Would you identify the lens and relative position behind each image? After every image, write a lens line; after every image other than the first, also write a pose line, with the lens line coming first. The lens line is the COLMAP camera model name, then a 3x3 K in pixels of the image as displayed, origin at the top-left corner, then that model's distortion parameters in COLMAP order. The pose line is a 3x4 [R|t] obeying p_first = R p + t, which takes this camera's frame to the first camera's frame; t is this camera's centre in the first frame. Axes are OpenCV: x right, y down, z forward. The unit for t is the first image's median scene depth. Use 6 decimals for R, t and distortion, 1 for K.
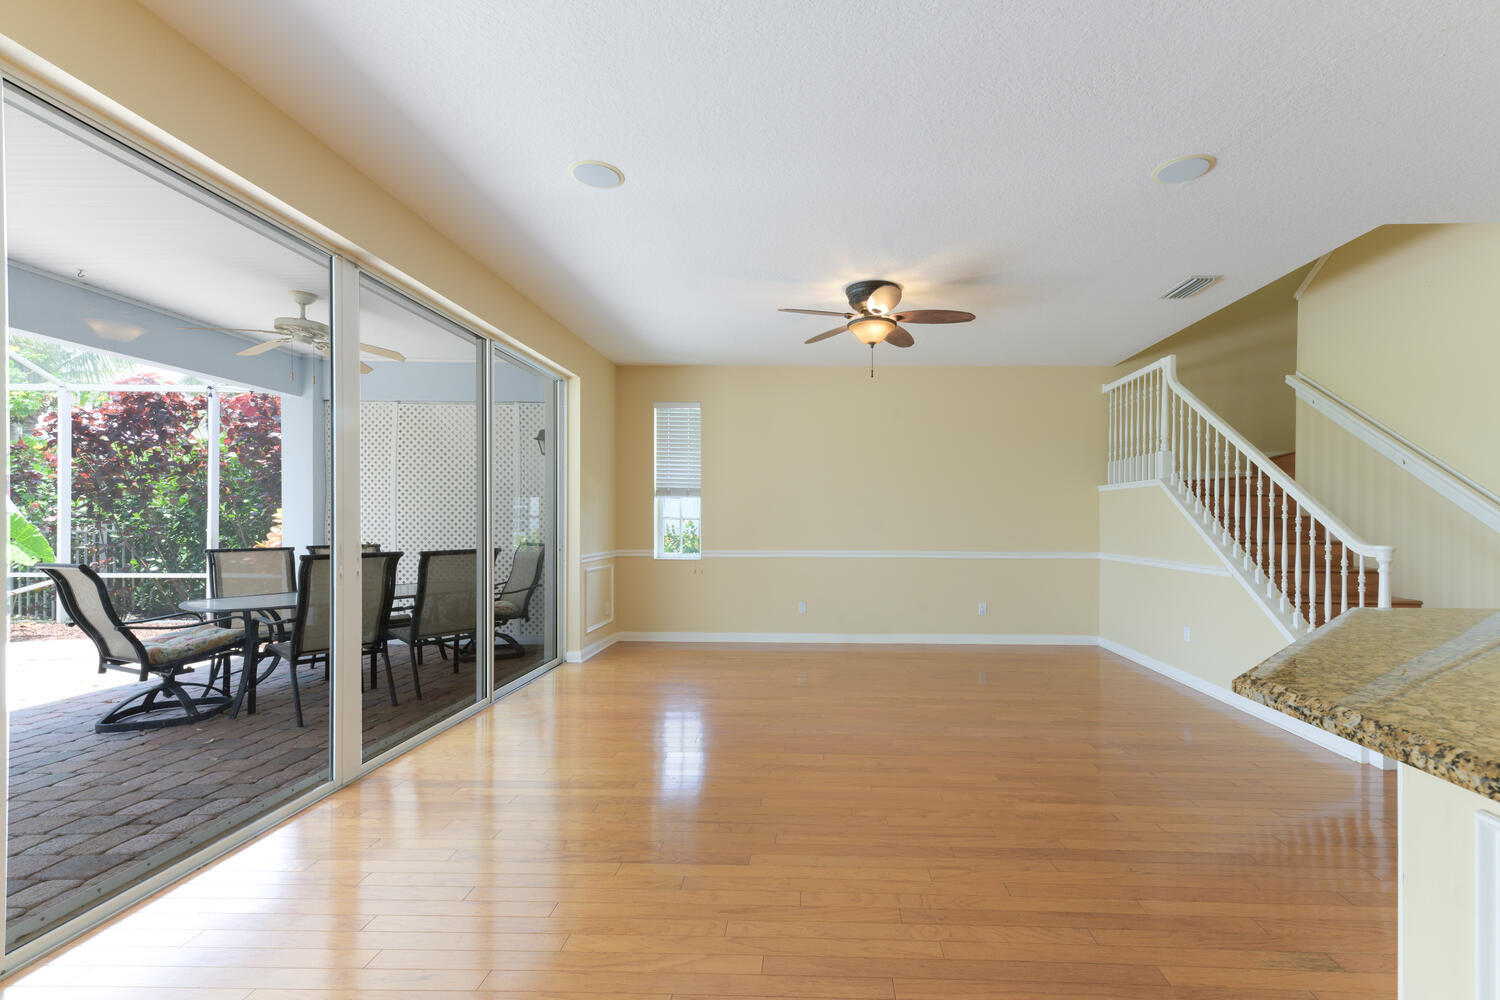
lens RADIAL K [[636.0, 0, 811.9], [0, 636.0, 520.4], [0, 0, 1]] dist [0.013494, 0.000067]
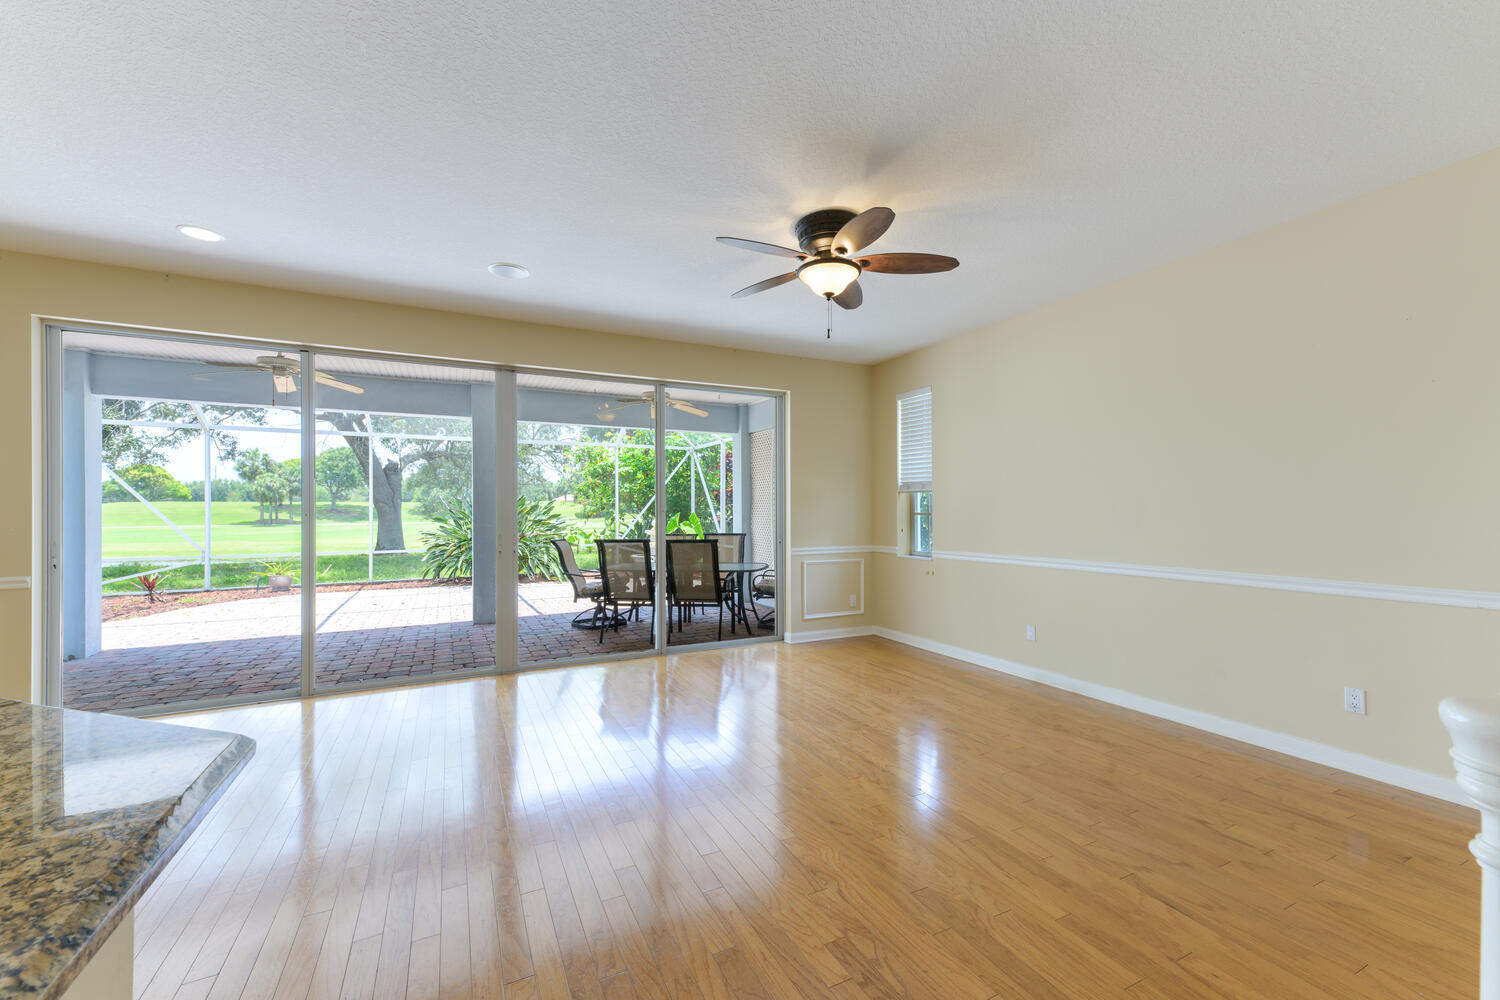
lens RADIAL K [[606.3, 0, 748.7], [0, 606.3, 503.5], [0, 0, 1]] dist [0.003444, 0.000084]
pose [[0.459434, -0.018512, -0.888019, 0.561287], [0.006688, 0.999827, -0.017382, -0.006751], [0.888187, 0.002047, 0.459478, 0.450939]]
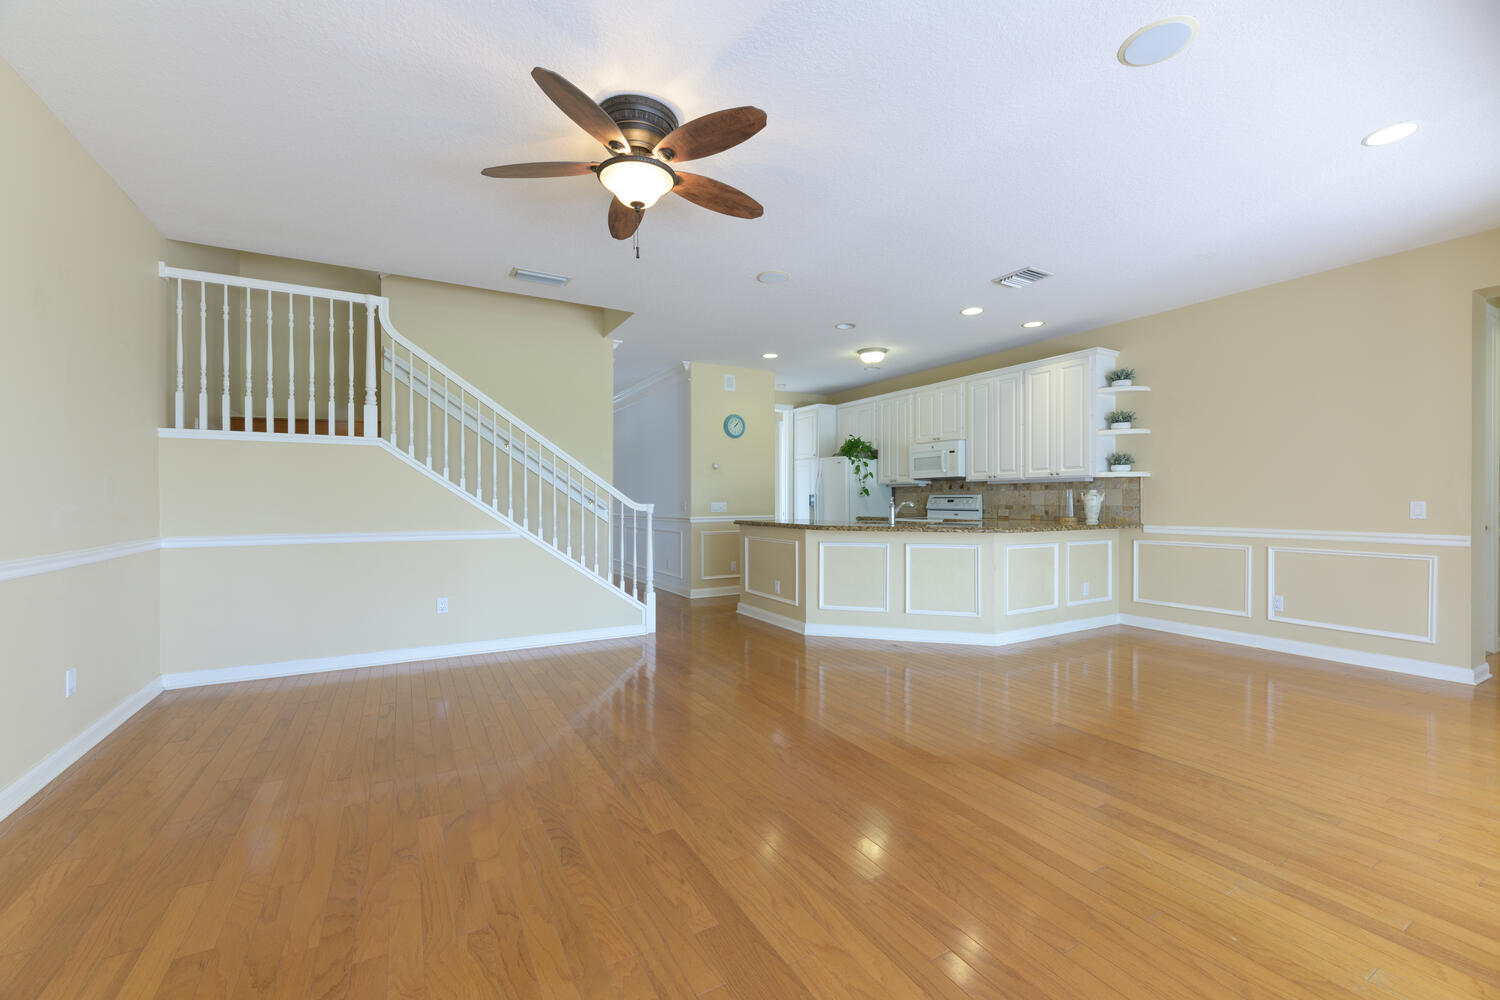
lens RADIAL K [[606.3, 0, 748.7], [0, 606.3, 503.5], [0, 0, 1]] dist [0.003444, 0.000084]
pose [[-0.510793, -0.010372, 0.859641, -0.392448], [-0.002333, 0.999940, 0.010679, 0.011456], [-0.859701, 0.003450, -0.510787, 0.970016]]
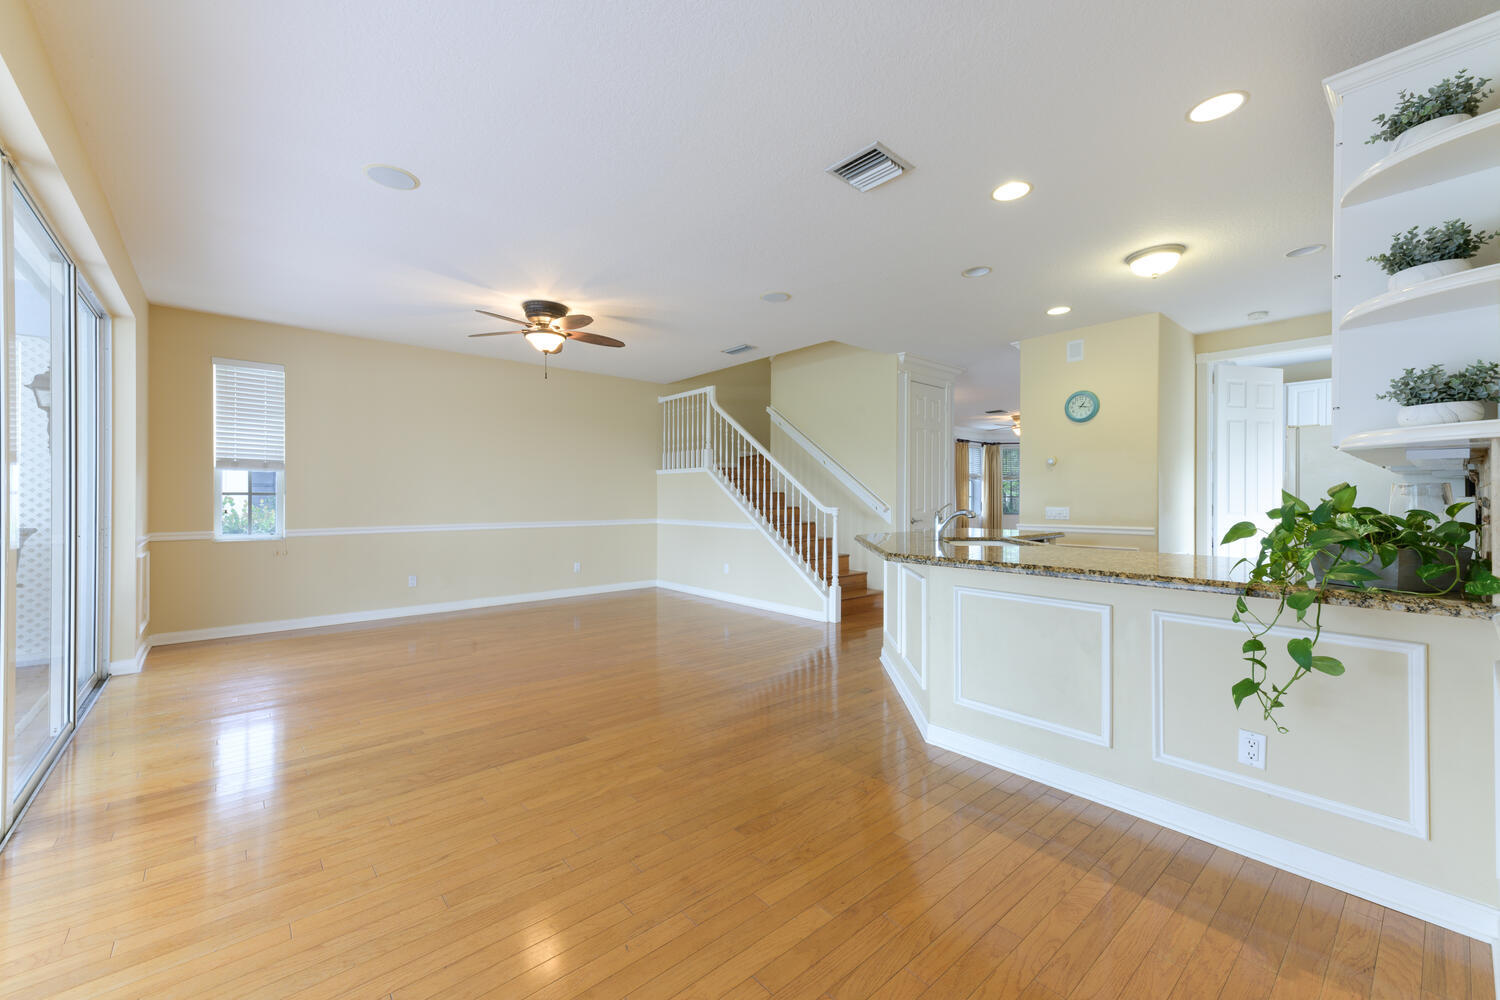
lens RADIAL K [[591.6, 0, 745.2], [0, 591.6, 497.9], [0, 0, 1]] dist [0.017021, 0.000061]
pose [[0.744697, -0.005215, 0.667382, -0.305525], [0.003443, 0.999986, 0.003973, 0.001193], [-0.667393, -0.000661, 0.744705, -0.087291]]
